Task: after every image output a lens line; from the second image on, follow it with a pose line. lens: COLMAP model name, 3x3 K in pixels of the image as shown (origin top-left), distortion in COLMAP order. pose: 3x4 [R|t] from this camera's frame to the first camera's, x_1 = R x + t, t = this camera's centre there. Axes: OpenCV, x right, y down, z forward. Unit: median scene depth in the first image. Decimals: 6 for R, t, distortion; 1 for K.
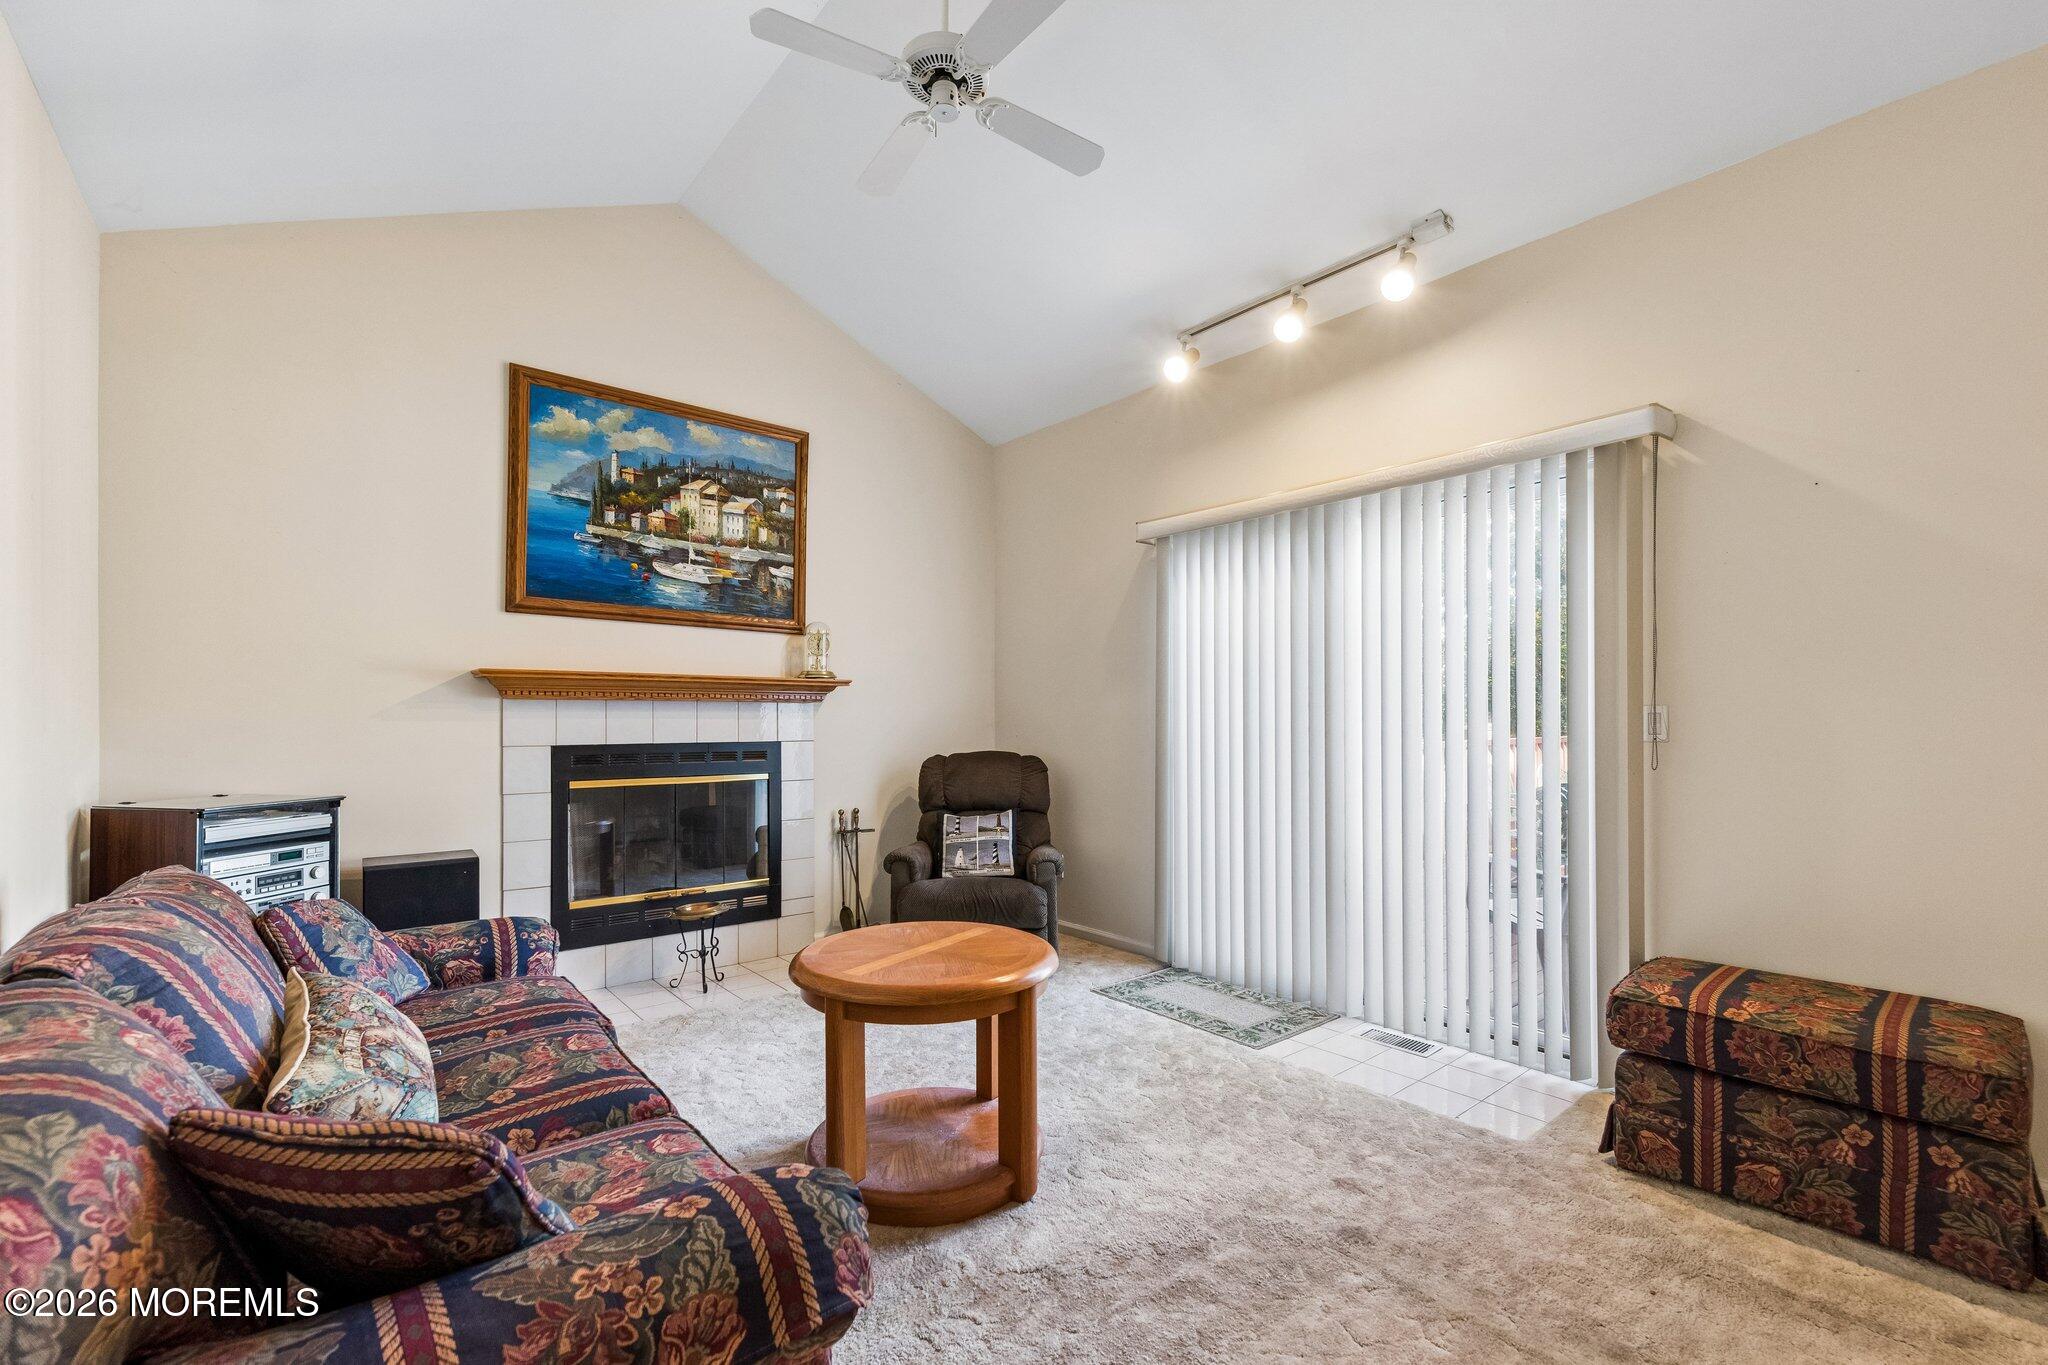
lens RADIAL K [[886.5, 0, 1027.2], [0, 886.5, 712.4], [0, 0, 1]] dist [0.001899, 0.000146]
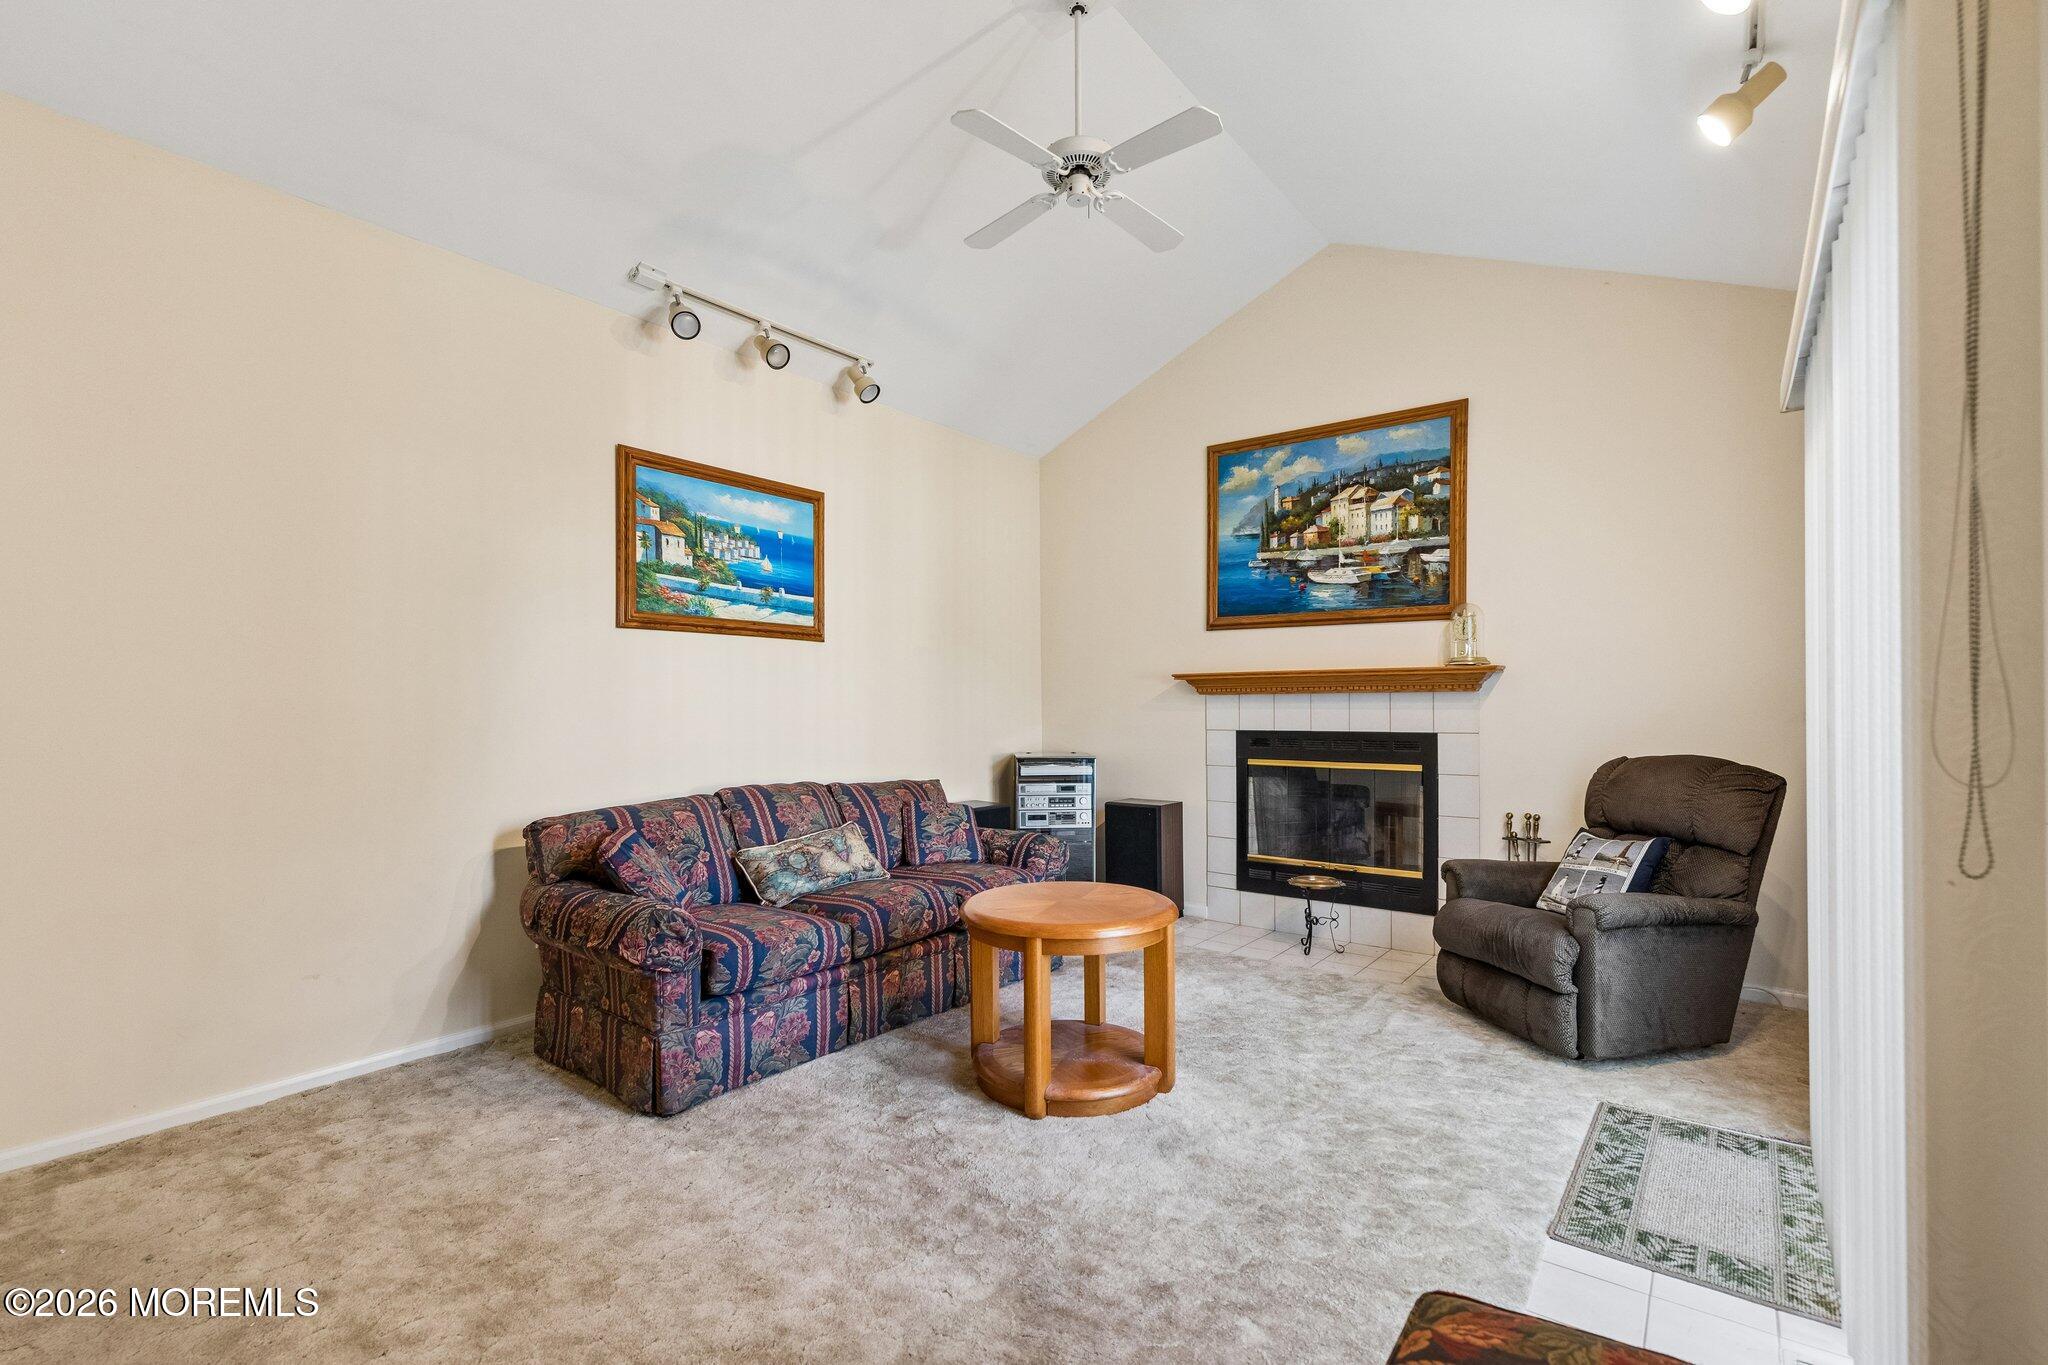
lens RADIAL K [[909.0, 0, 1053.4], [0, 909.0, 705.3], [0, 0, 1]] dist [0.000396, -0.000096]
pose [[0.228698, -0.002715, -0.973494, 0.631210], [0.009594, 0.999954, -0.000534, -0.000670], [0.973450, -0.009217, 0.228714, 0.400298]]
